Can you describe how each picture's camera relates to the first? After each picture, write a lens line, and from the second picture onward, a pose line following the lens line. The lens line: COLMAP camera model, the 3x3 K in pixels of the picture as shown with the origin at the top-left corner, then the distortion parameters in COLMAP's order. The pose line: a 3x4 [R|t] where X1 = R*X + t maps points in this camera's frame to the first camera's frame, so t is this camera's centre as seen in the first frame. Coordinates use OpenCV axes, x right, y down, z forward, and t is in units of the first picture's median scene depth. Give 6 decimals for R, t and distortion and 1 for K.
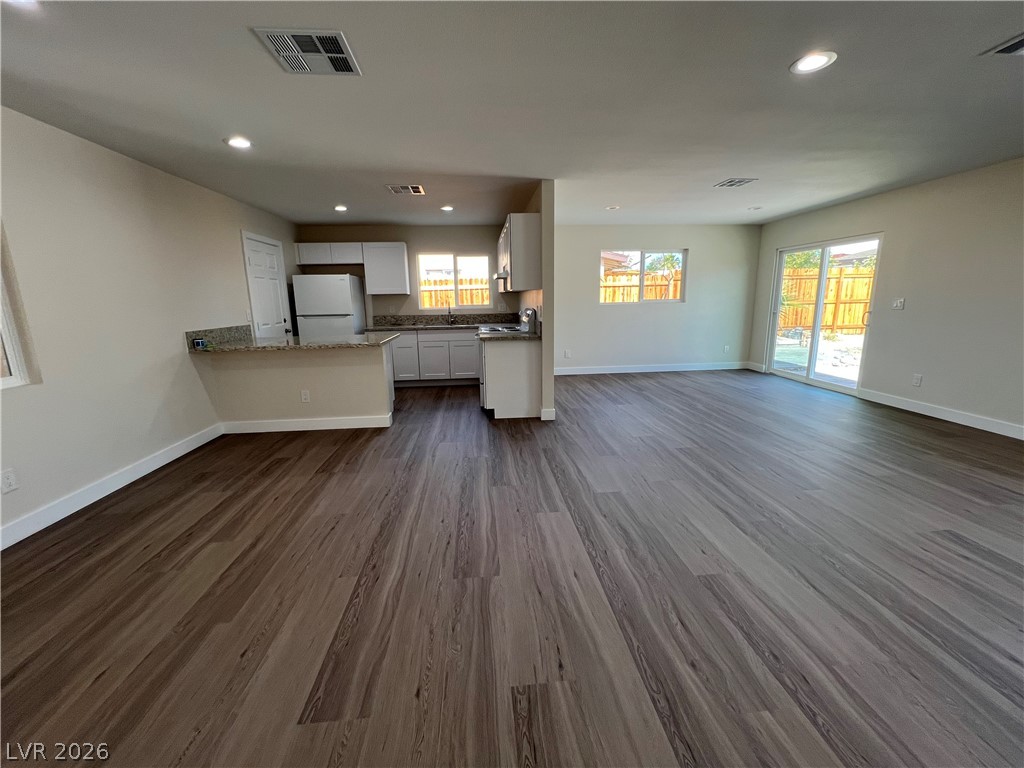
lens RADIAL K [[410.9, 0, 513.0], [0, 410.9, 382.4], [0, 0, 1]] dist [-0.002897, 0.001100]
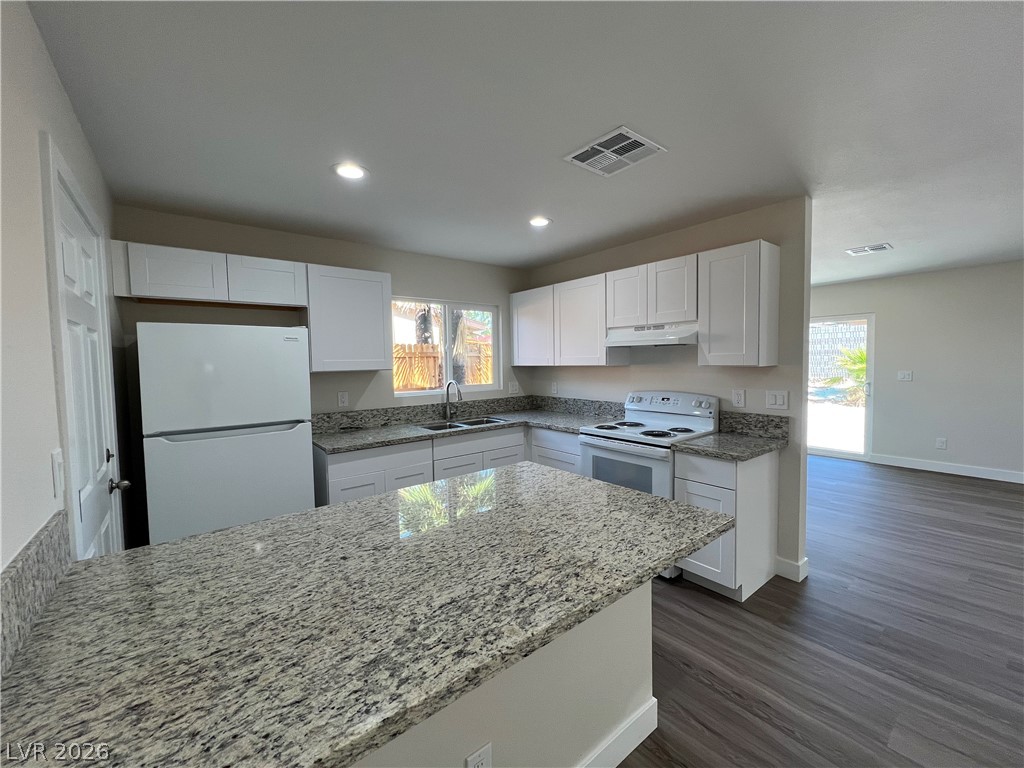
lens RADIAL K [[410.9, 0, 513.0], [0, 410.9, 382.4], [0, 0, 1]] dist [-0.002897, 0.001100]
pose [[0.831418, -0.026984, 0.554992, -0.470451], [0.115760, 0.985316, -0.125510, -0.130779], [-0.543456, 0.168597, 0.822332, 0.552291]]
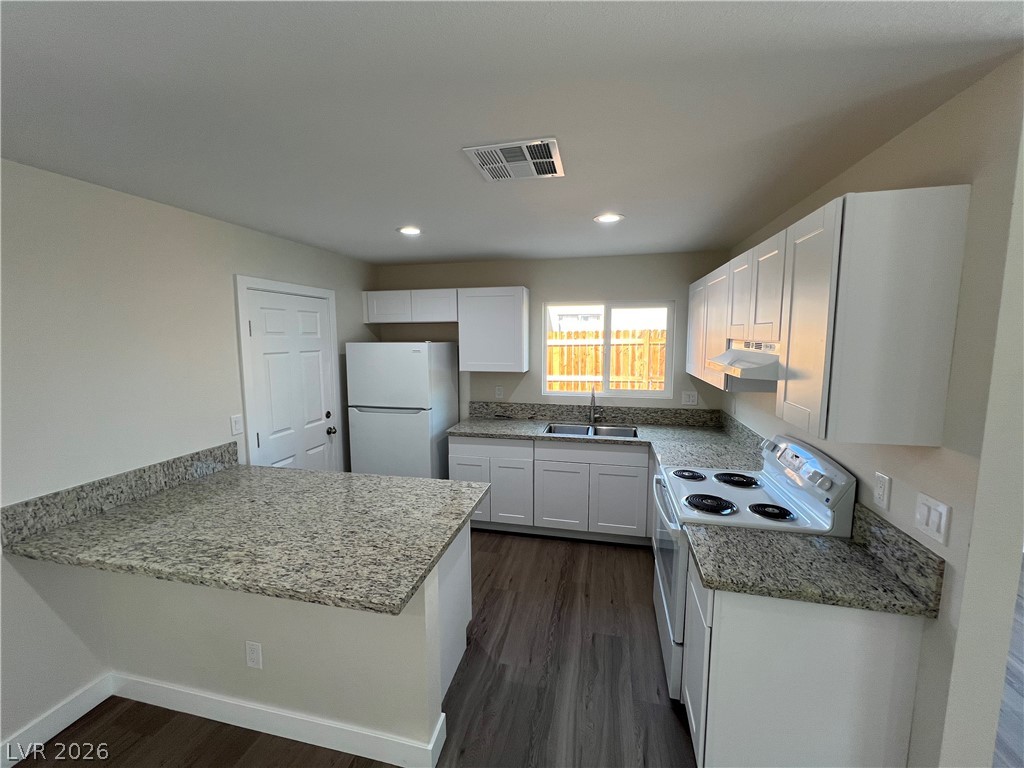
lens RADIAL K [[410.9, 0, 513.0], [0, 410.9, 382.4], [0, 0, 1]] dist [-0.002897, 0.001100]
pose [[0.951955, 0.048431, -0.302385, -0.103736], [-0.073631, 0.994647, -0.072496, -0.176089], [0.297255, 0.091277, 0.950425, 0.491007]]
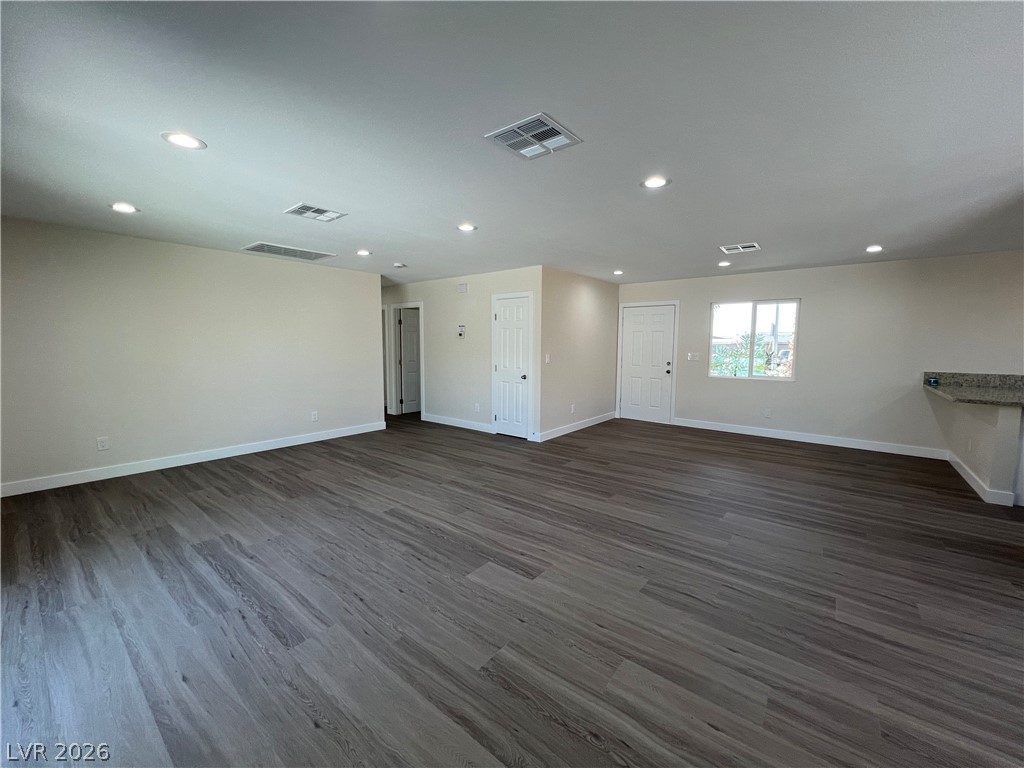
lens RADIAL K [[409.7, 0, 513.1], [0, 409.7, 382.5], [0, 0, 1]] dist [-0.000789, 0.000256]
pose [[-0.691829, 0.084790, -0.717066, 0.738909], [-0.138426, 0.959087, 0.246962, -0.156060], [0.708669, 0.270116, -0.651787, 0.617043]]
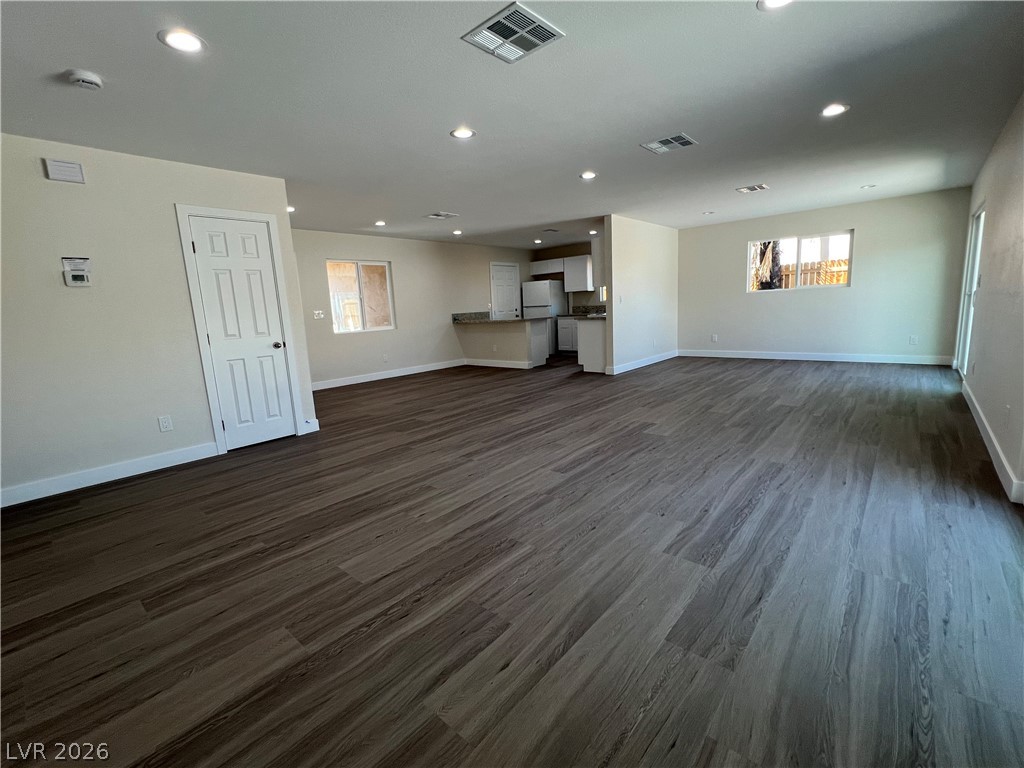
lens RADIAL K [[449.9, 0, 512.9], [0, 449.9, 381.4], [0, 0, 1]] dist [-0.001566, 0.000623]
pose [[0.692676, 0.102580, -0.713917, 0.795435], [-0.107259, 0.993478, 0.038681, 0.073519], [0.713229, 0.049781, 0.699161, -0.293915]]
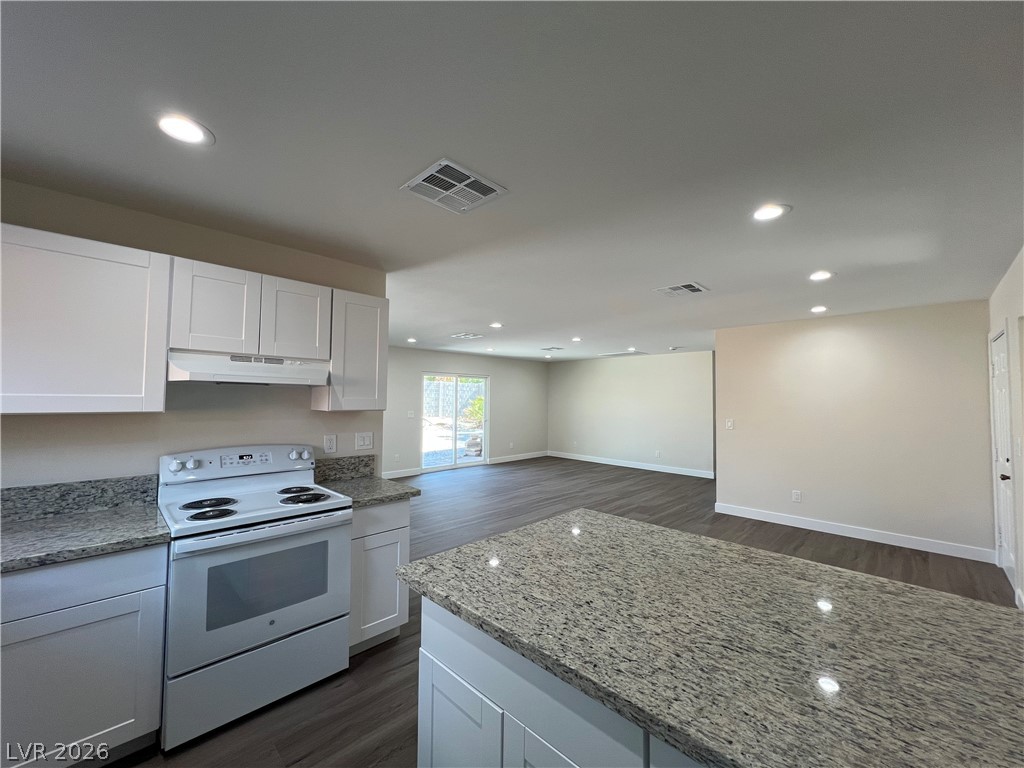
lens RADIAL K [[410.9, 0, 513.0], [0, 410.9, 382.4], [0, 0, 1]] dist [-0.002897, 0.001100]
pose [[-0.645872, 0.043633, 0.762198, -0.477775], [0.156925, 0.984635, 0.076608, -0.219759], [-0.747144, 0.169087, -0.642795, 0.966545]]
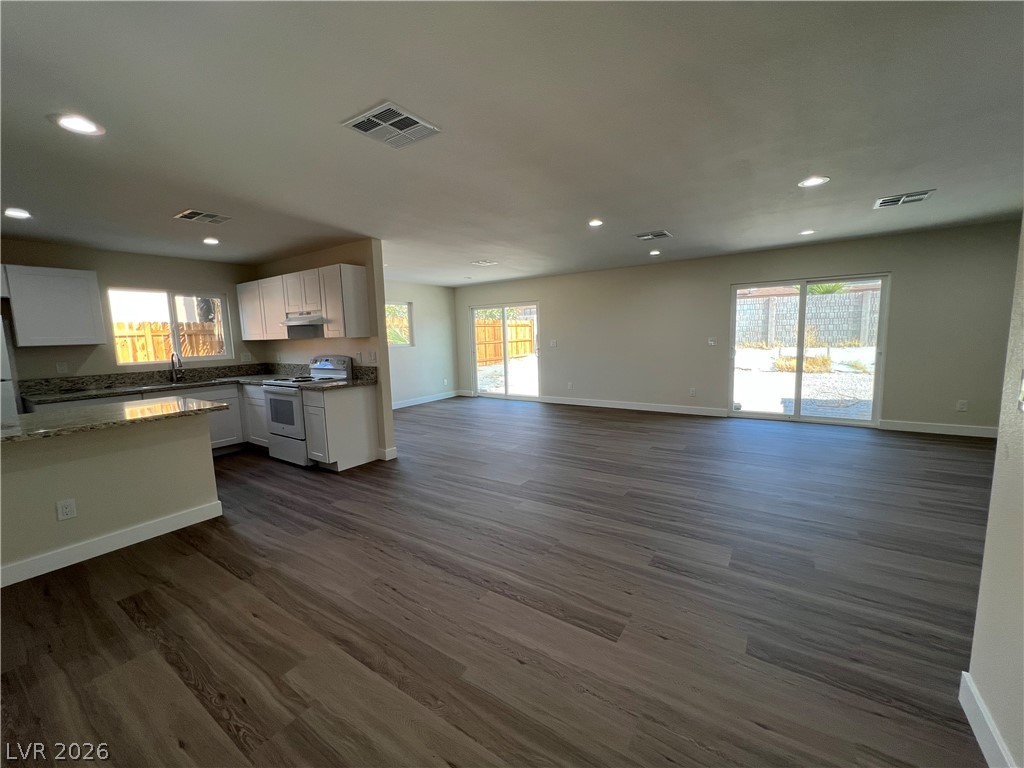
lens RADIAL K [[410.9, 0, 513.0], [0, 410.9, 382.4], [0, 0, 1]] dist [-0.002897, 0.001100]
pose [[0.632738, -0.093266, 0.768729, -0.404266], [0.174672, 0.984326, -0.024348, -0.016797], [-0.754408, 0.149681, 0.639111, 0.053689]]
